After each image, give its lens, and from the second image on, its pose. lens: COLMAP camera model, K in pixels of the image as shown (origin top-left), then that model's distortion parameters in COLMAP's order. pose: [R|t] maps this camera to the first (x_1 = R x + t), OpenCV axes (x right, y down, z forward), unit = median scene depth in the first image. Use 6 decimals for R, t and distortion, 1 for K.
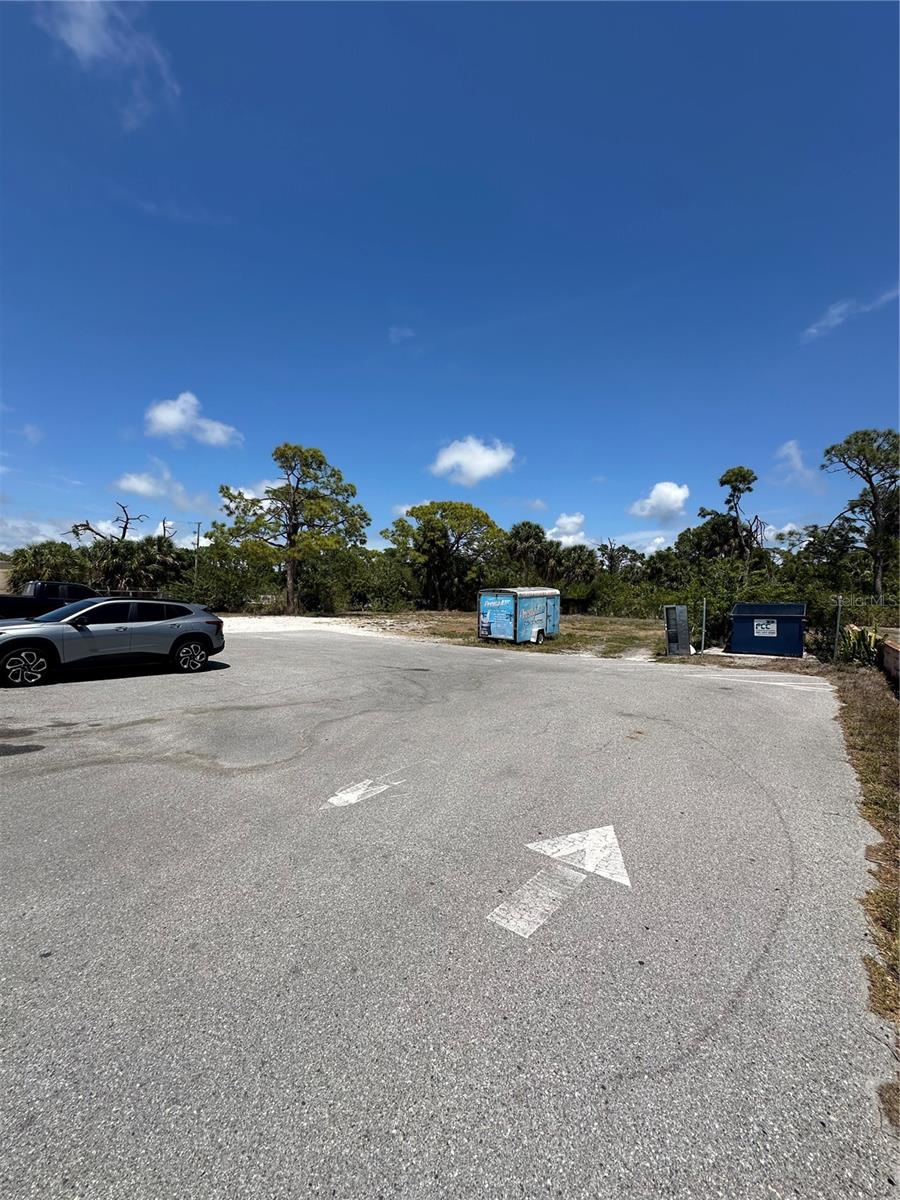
lens RADIAL K [[481.2, 0, 448.0], [0, 481.2, 599.6], [0, 0, 1]] dist [-0.007768, 0.001255]
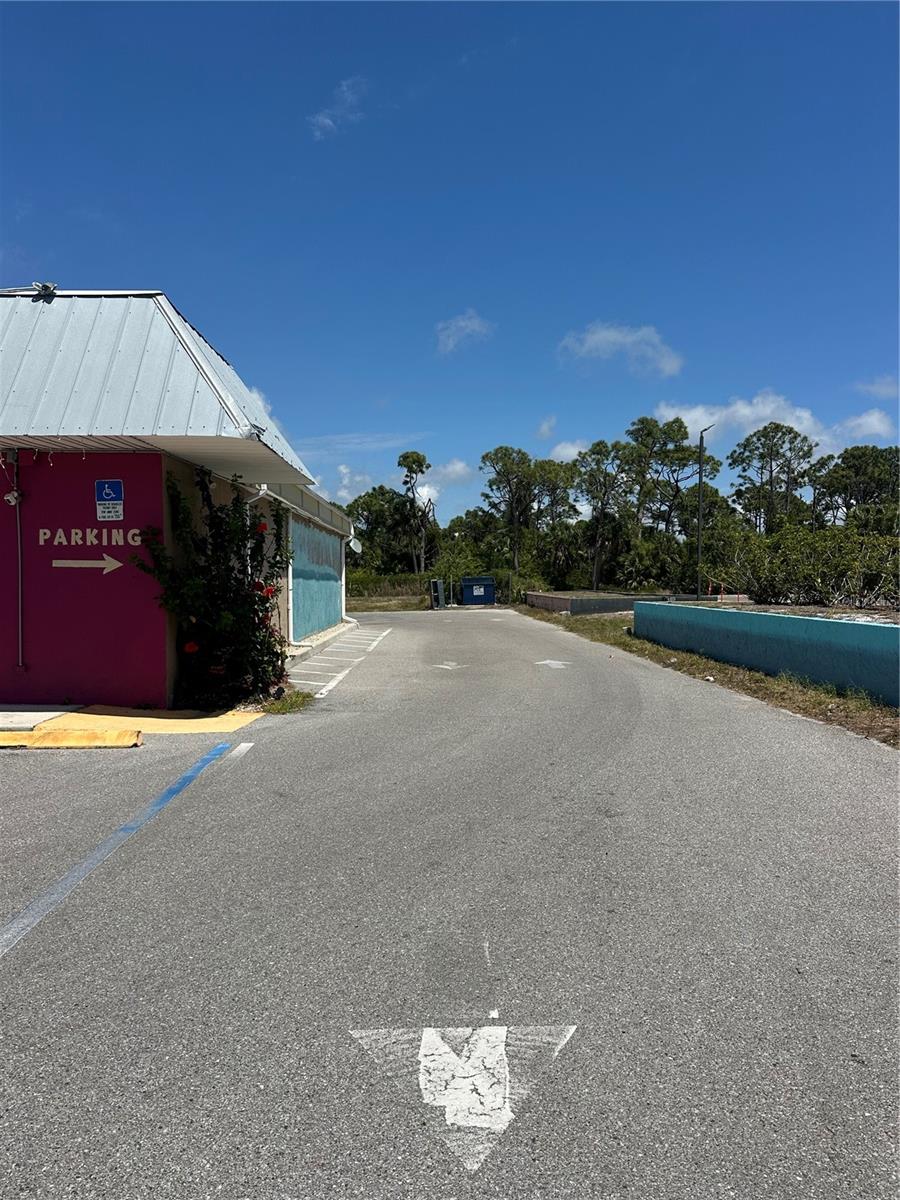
lens RADIAL K [[853.0, 0, 446.6], [0, 853.0, 604.2], [0, 0, 1]] dist [0.149117, -0.240131]
pose [[0.784360, -0.046496, 0.618560, -1.171377], [0.029586, 0.998856, 0.037566, -0.012109], [-0.619599, -0.011165, 0.784839, -1.204210]]
